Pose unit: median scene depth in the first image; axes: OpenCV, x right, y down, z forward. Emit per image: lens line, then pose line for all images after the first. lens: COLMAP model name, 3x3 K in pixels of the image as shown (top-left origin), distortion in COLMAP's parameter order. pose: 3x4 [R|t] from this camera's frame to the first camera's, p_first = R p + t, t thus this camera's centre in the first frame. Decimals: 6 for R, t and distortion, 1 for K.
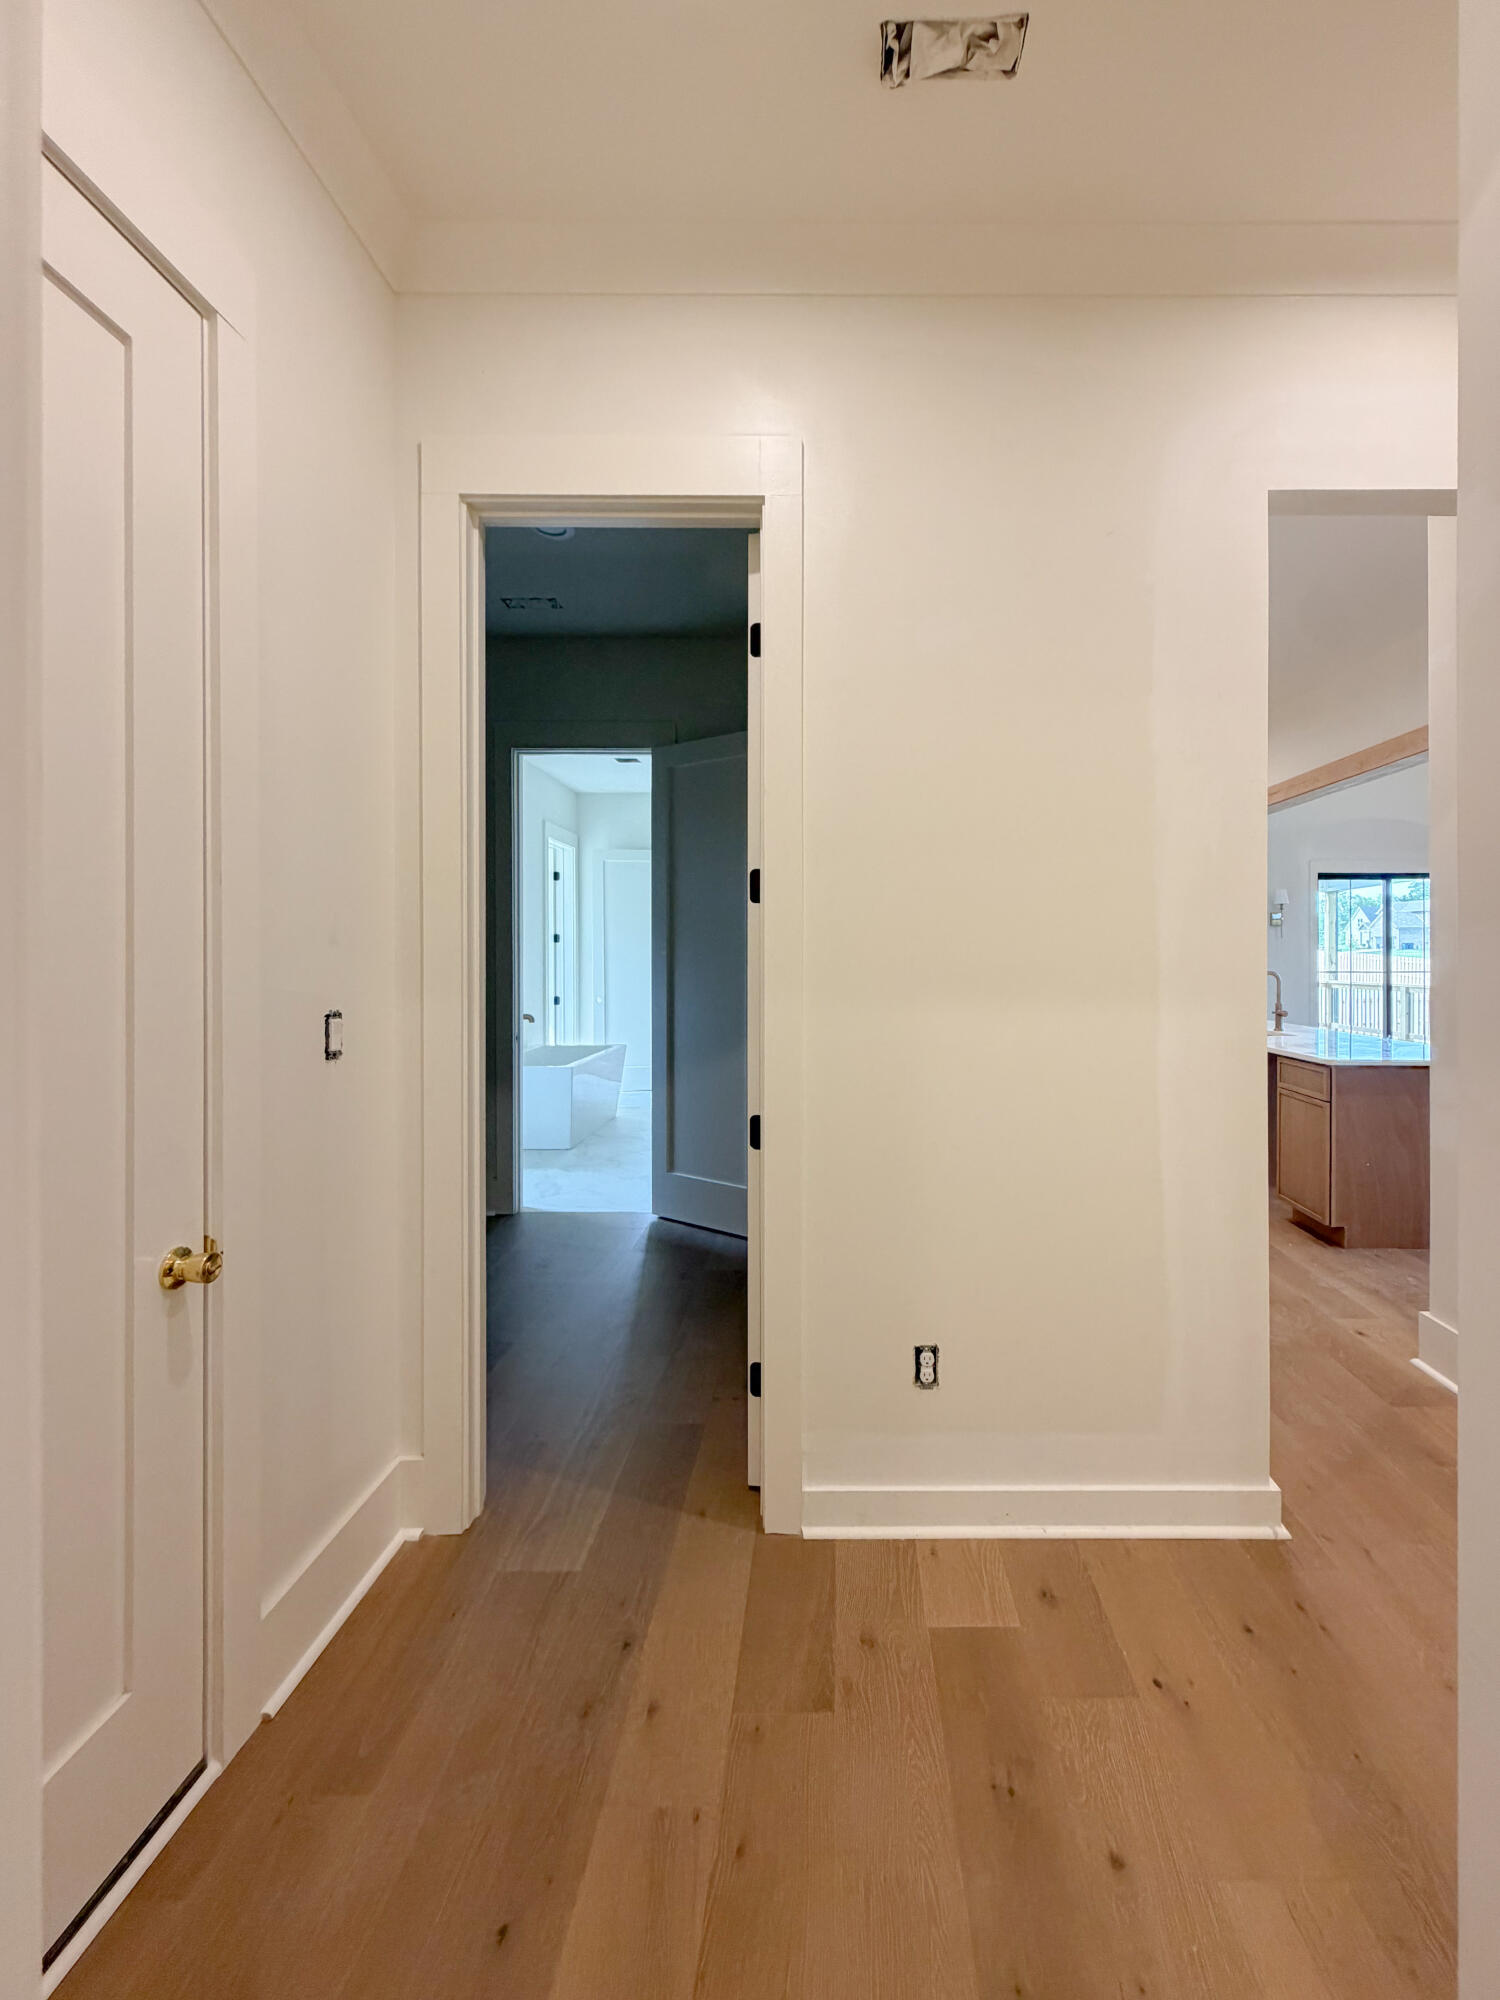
lens RADIAL K [[808.0, 0, 756.8], [0, 808.0, 1000.8], [0, 0, 1]] dist [0.003604, 0.000226]
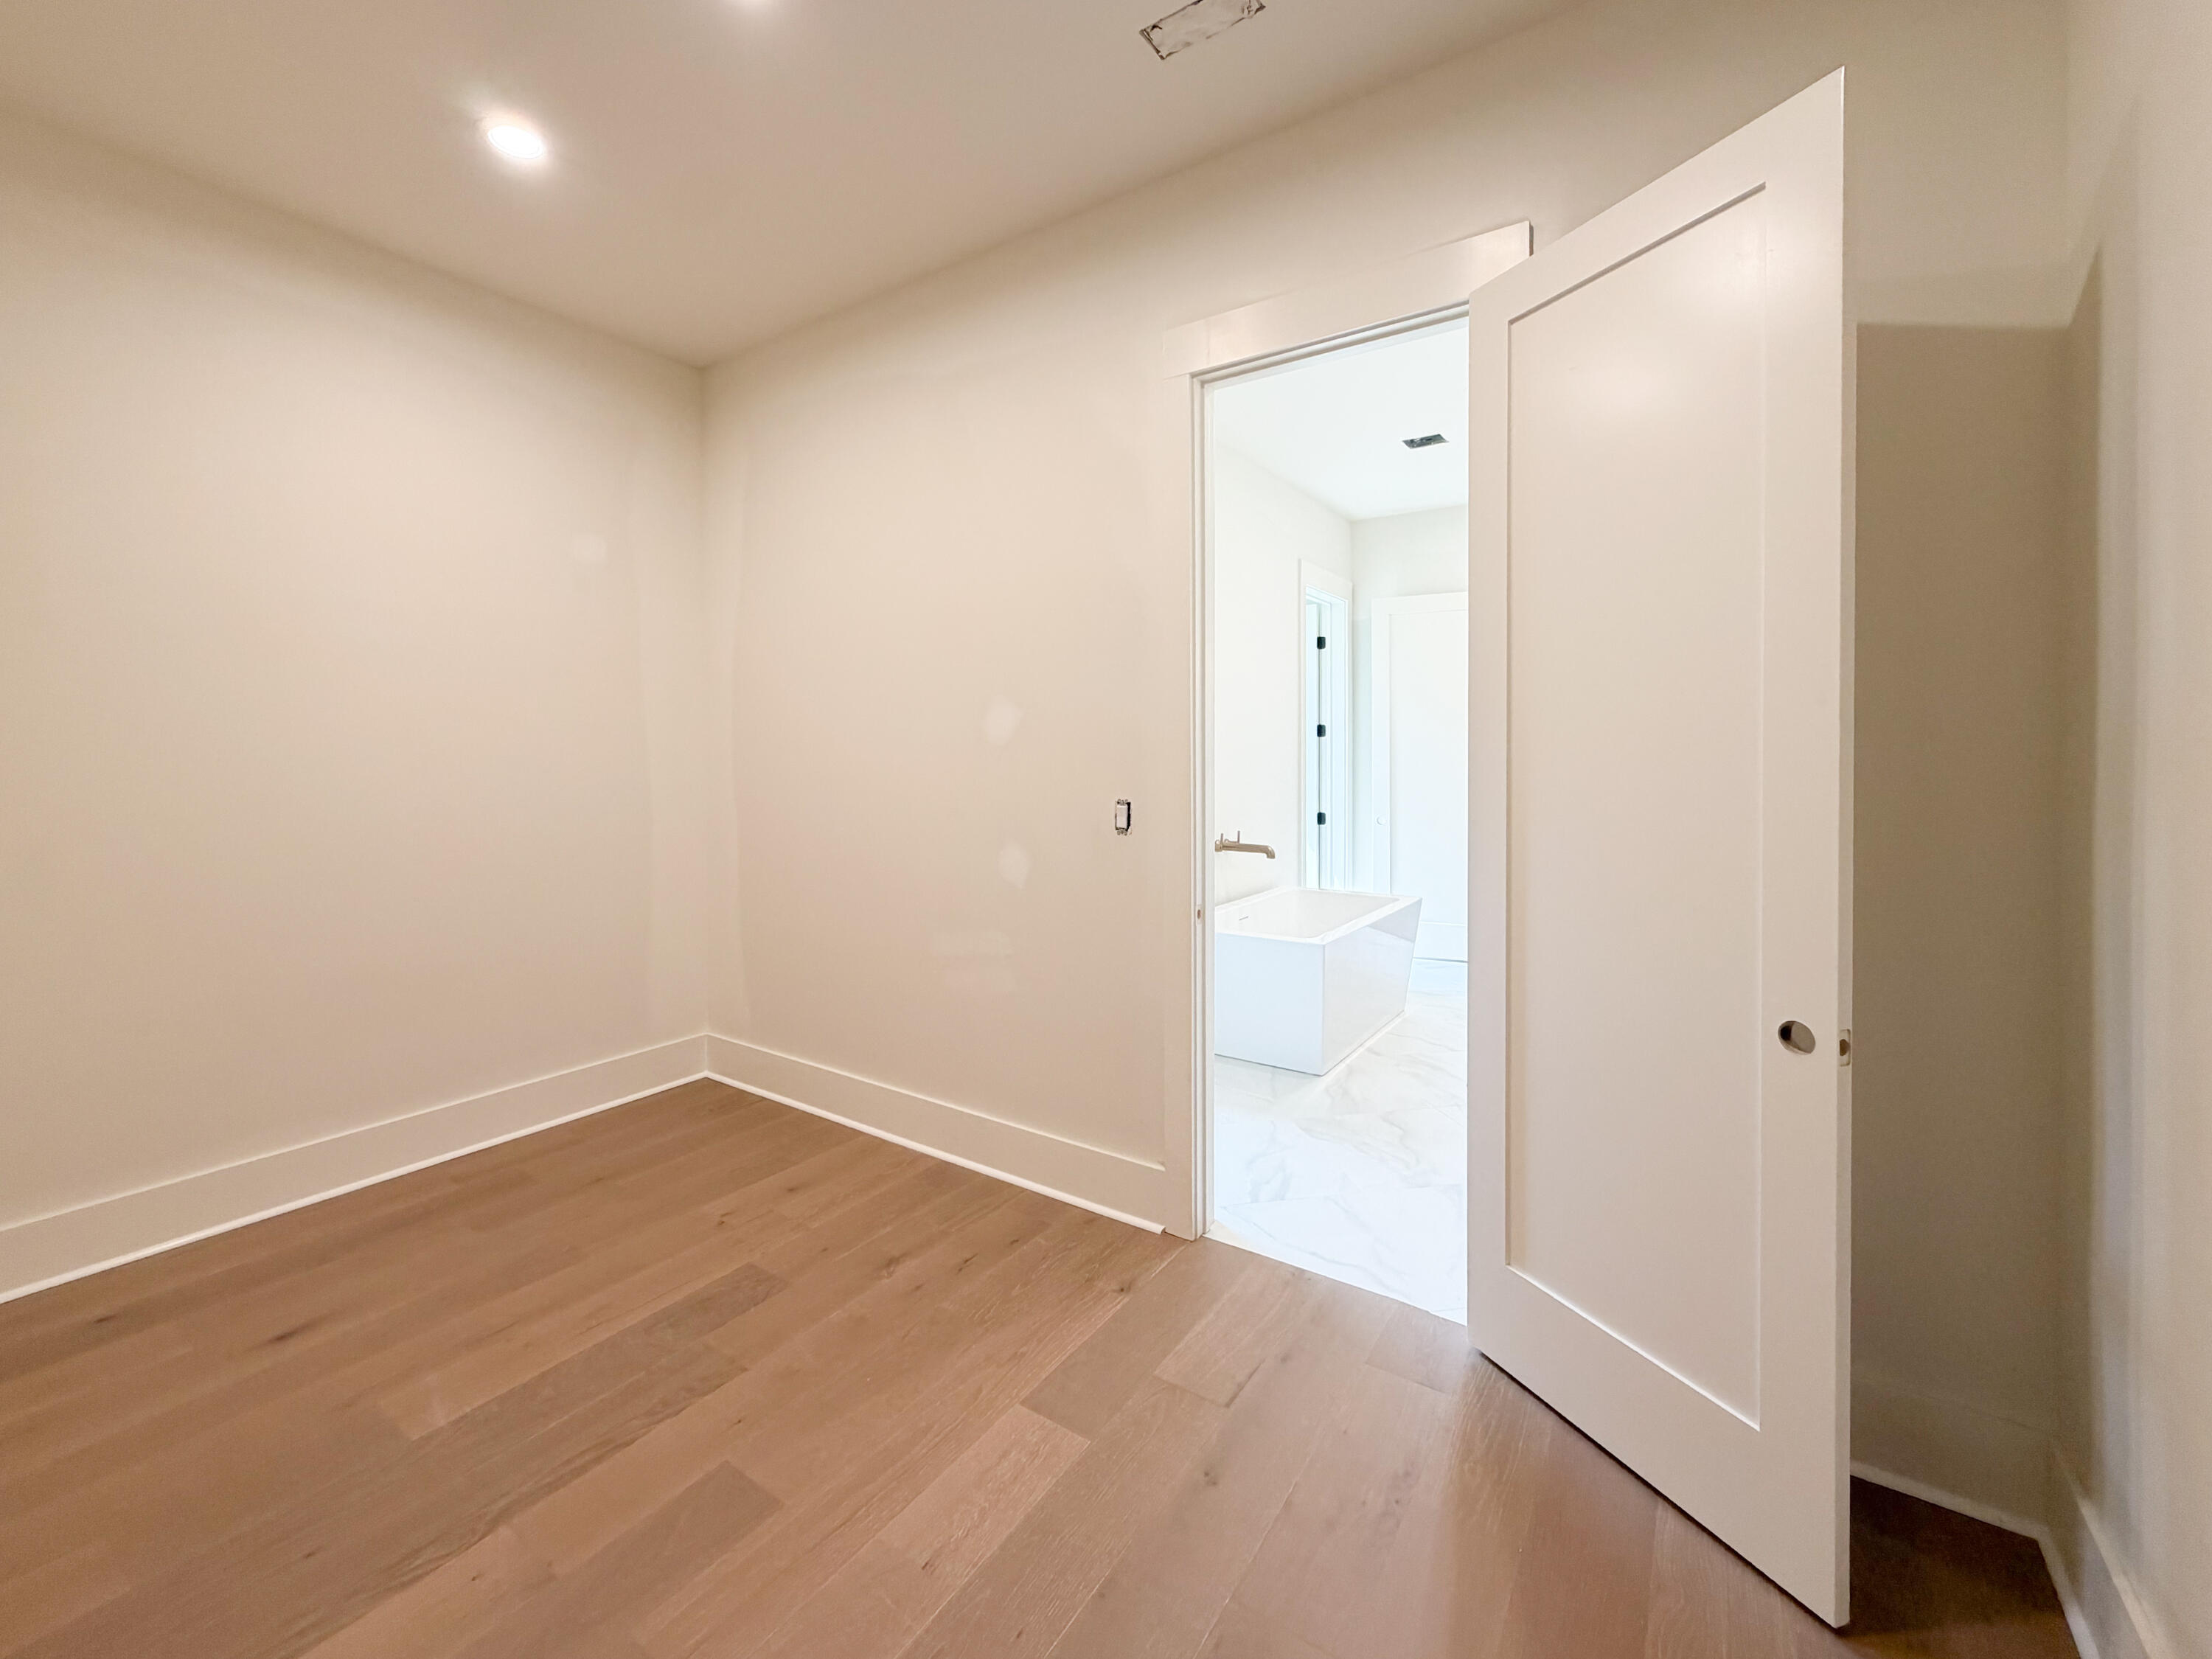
lens RADIAL K [[893.6, 0, 1120.2], [0, 893.6, 825.4], [0, 0, 1]] dist [0.003604, 0.000226]
pose [[0.875488, 0.001259, -0.483239, -0.031364], [0.001318, 0.999987, 0.004994, -0.004863], [0.483239, -0.005009, 0.875474, 0.262178]]
